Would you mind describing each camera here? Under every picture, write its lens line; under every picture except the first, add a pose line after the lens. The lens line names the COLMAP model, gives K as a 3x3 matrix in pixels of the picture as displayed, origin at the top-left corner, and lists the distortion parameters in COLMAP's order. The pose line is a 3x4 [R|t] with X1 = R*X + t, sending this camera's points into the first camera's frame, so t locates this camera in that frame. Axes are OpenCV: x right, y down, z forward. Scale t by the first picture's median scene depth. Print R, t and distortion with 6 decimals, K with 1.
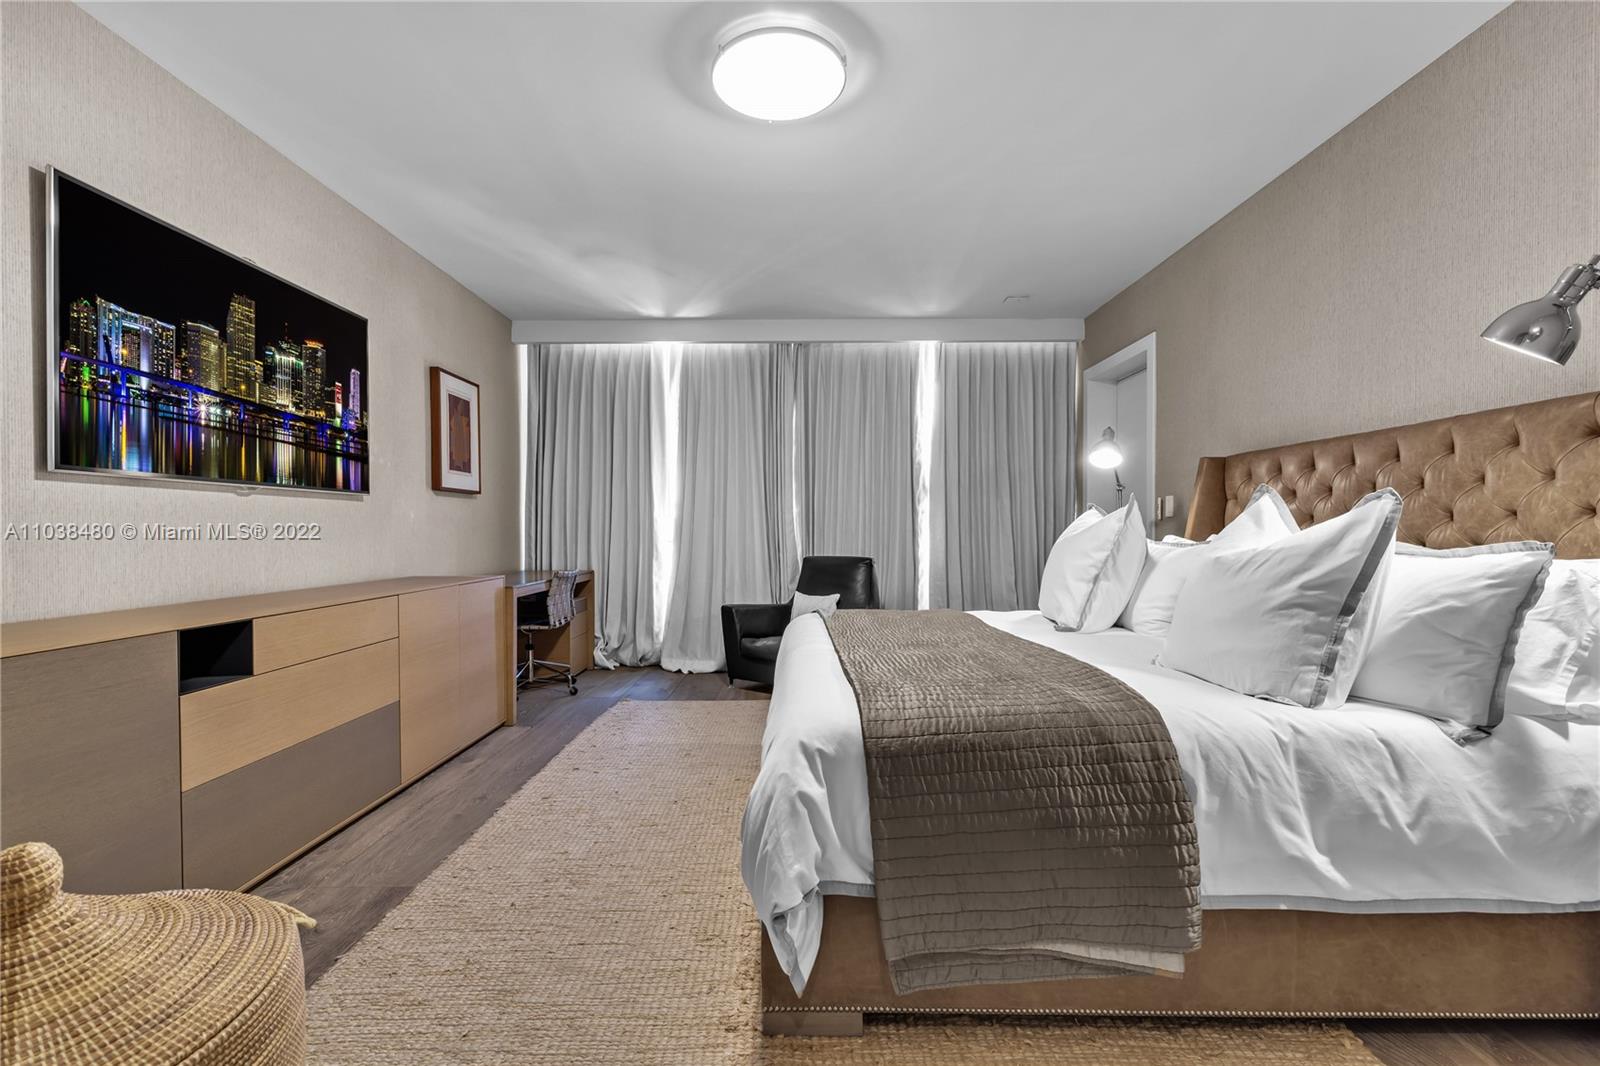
lens RADIAL K [[725.1, 0, 800.0], [0, 725.1, 533.0], [0, 0, 1]] dist [0.016234, 0.000130]
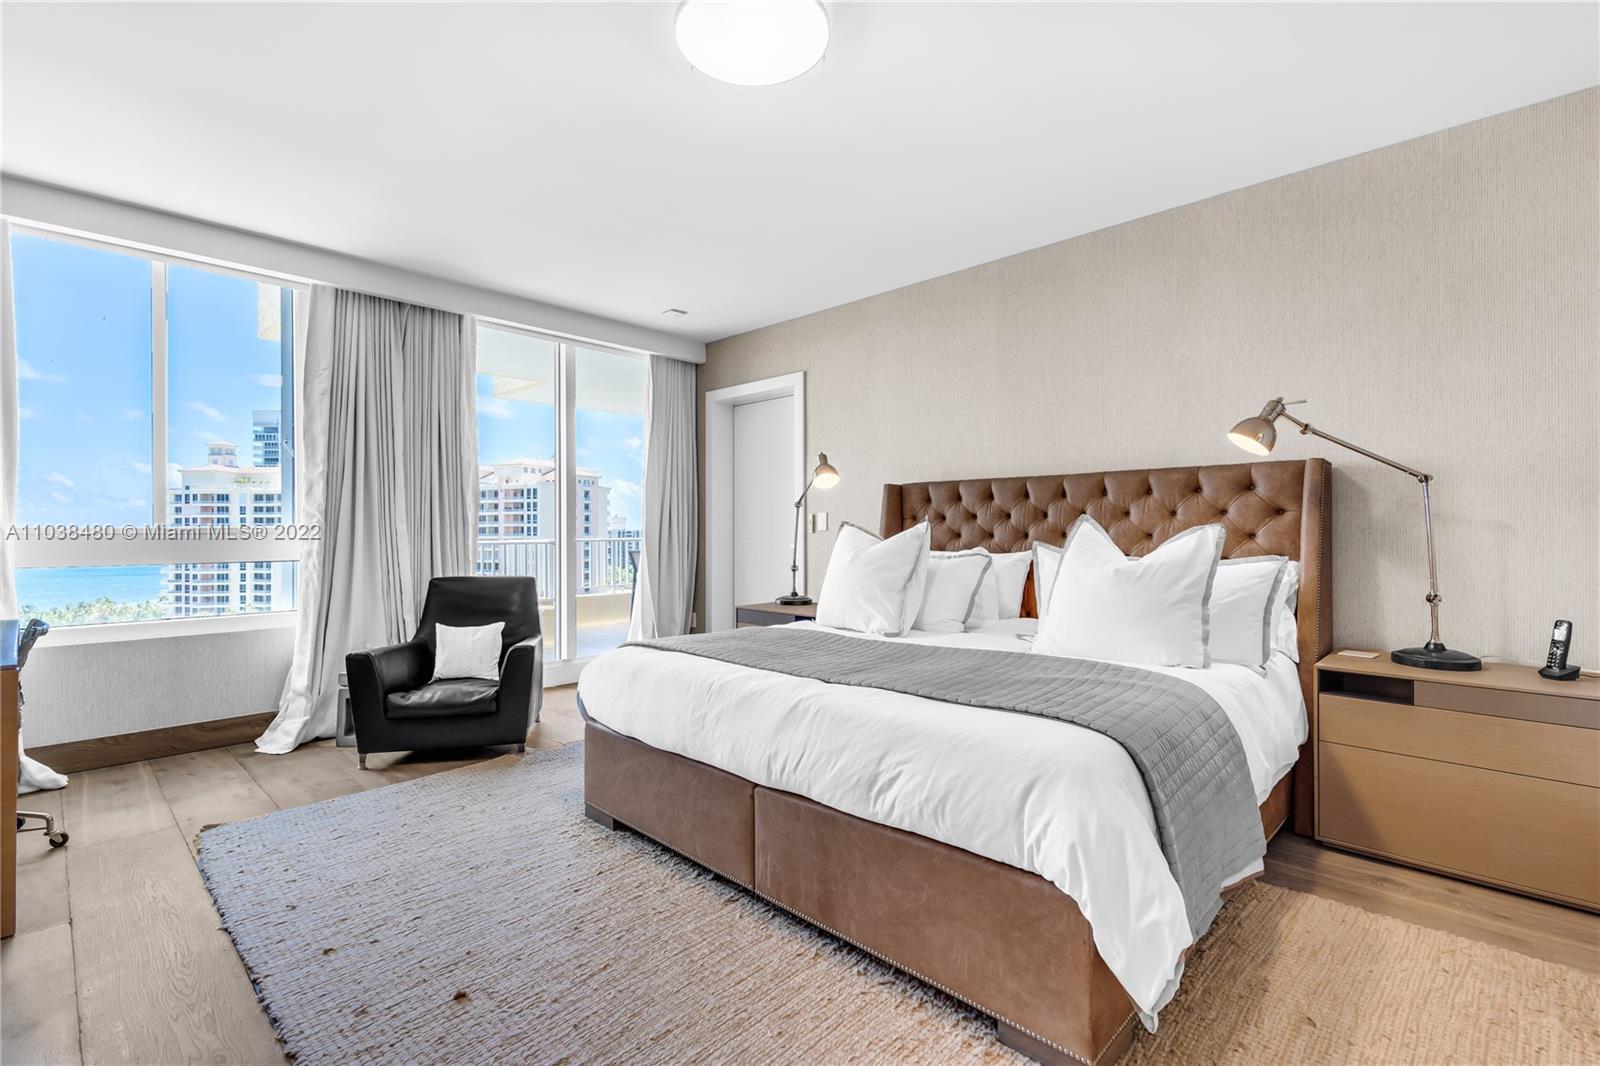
lens RADIAL K [[725.1, 0, 800.0], [0, 725.1, 533.0], [0, 0, 1]] dist [0.016234, 0.000130]
pose [[0.688199, -0.000744, 0.725521, -0.786054], [0.006548, 0.999965, -0.005185, -0.030499], [-0.725492, 0.008319, 0.688180, 0.474819]]
